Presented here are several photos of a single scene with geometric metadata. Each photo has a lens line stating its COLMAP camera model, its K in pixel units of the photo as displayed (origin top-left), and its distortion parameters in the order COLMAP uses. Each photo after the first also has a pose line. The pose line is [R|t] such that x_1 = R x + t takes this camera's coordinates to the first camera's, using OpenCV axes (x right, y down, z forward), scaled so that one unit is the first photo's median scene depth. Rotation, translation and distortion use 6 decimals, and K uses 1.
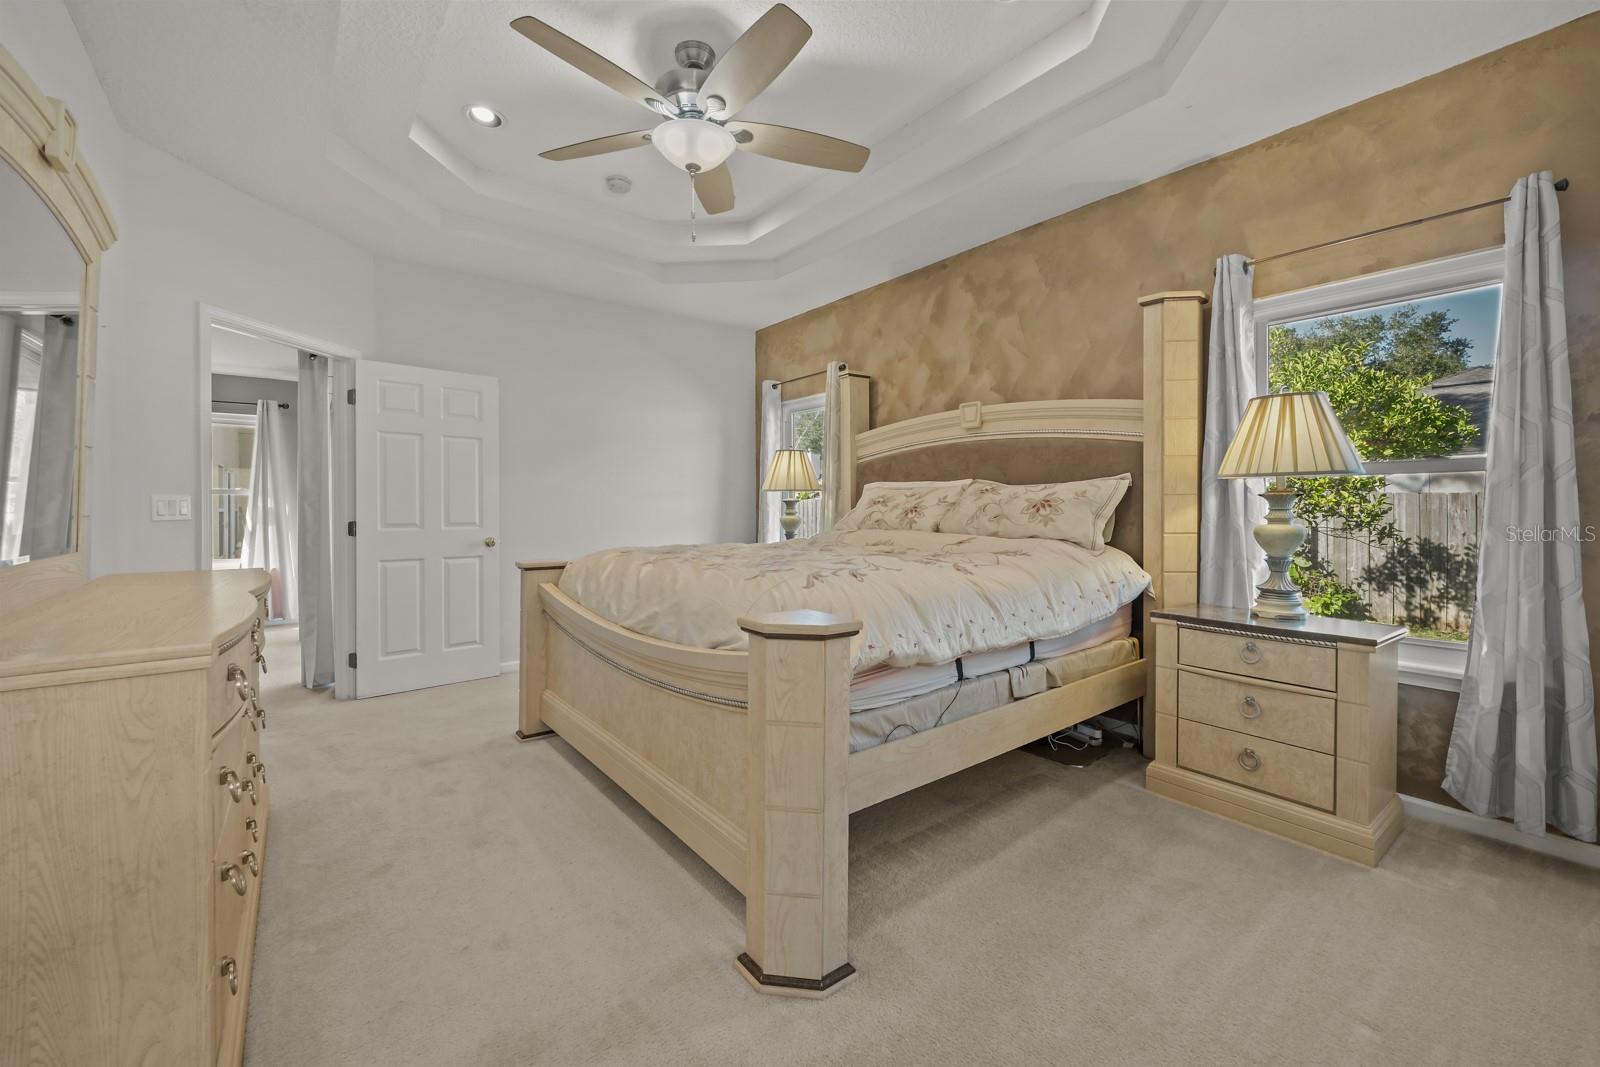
lens RADIAL K [[650.8, 0, 841.4], [0, 650.8, 507.8], [0, 0, 1]] dist [-0.000674, -0.000141]
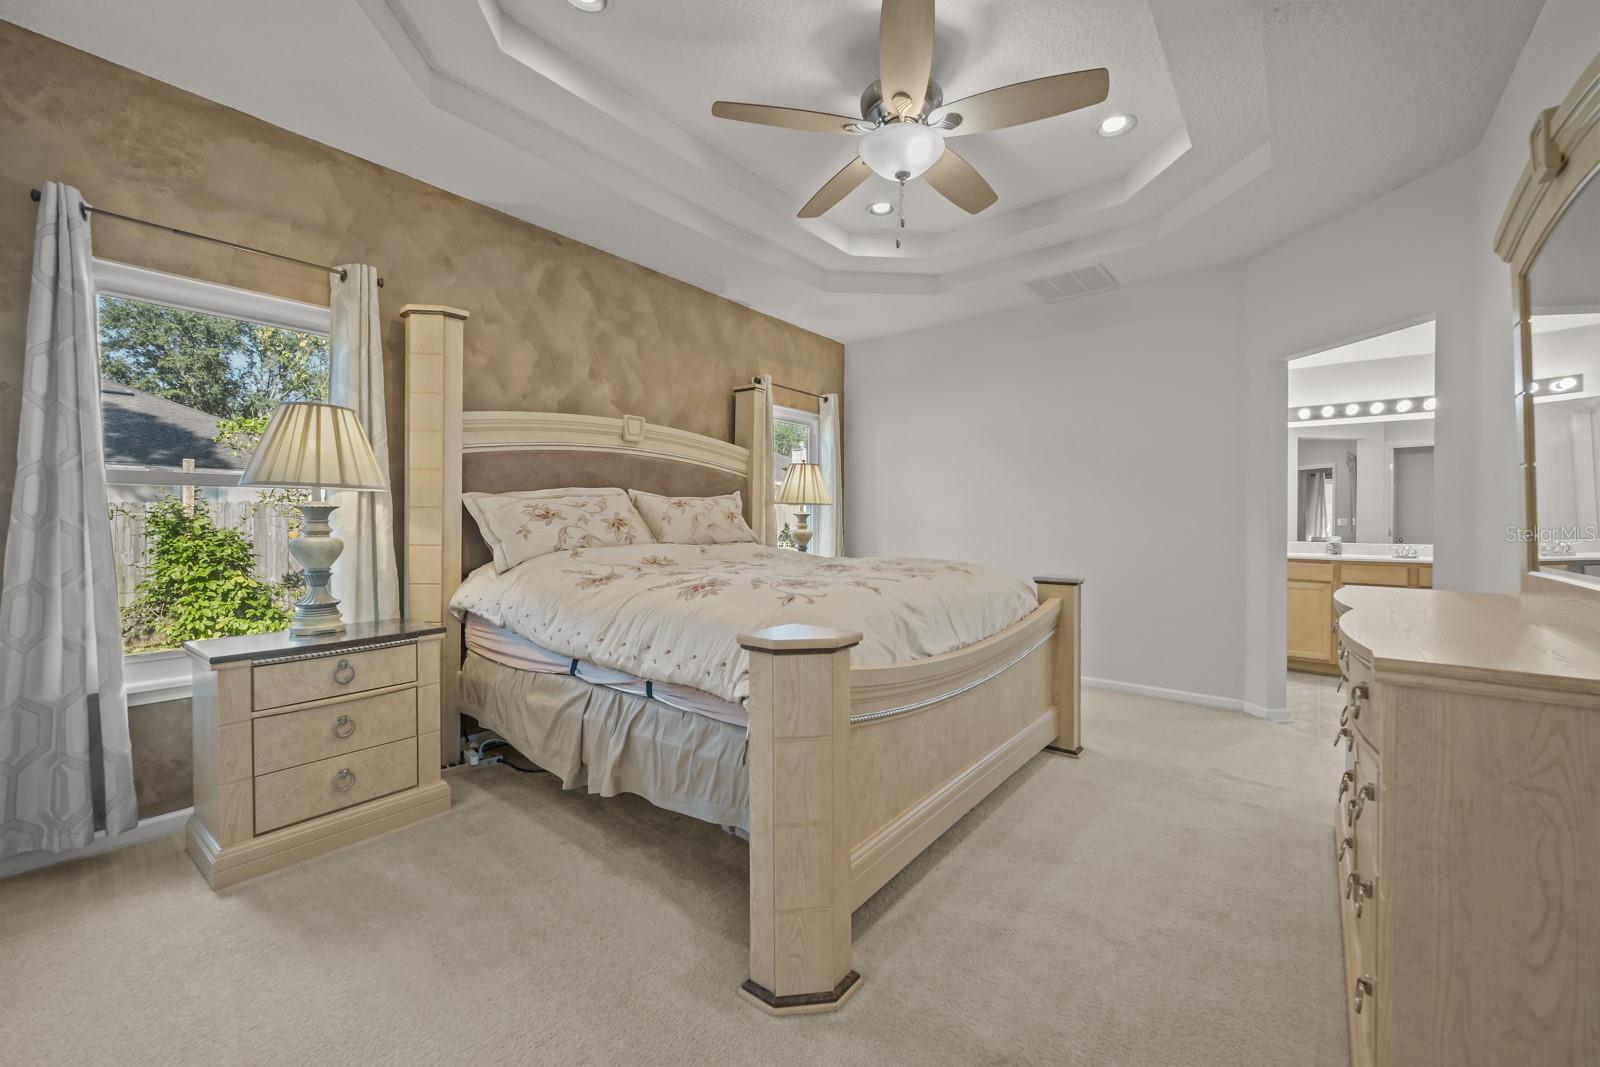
lens RADIAL K [[631.2, 0, 793.2], [0, 631.2, 516.5], [0, 0, 1]] dist [-0.000817, -0.000118]
pose [[-0.197354, 0.005846, 0.980315, -0.751212], [0.004606, 0.999977, -0.005036, -0.001789], [-0.980321, 0.003521, -0.197377, 0.898144]]
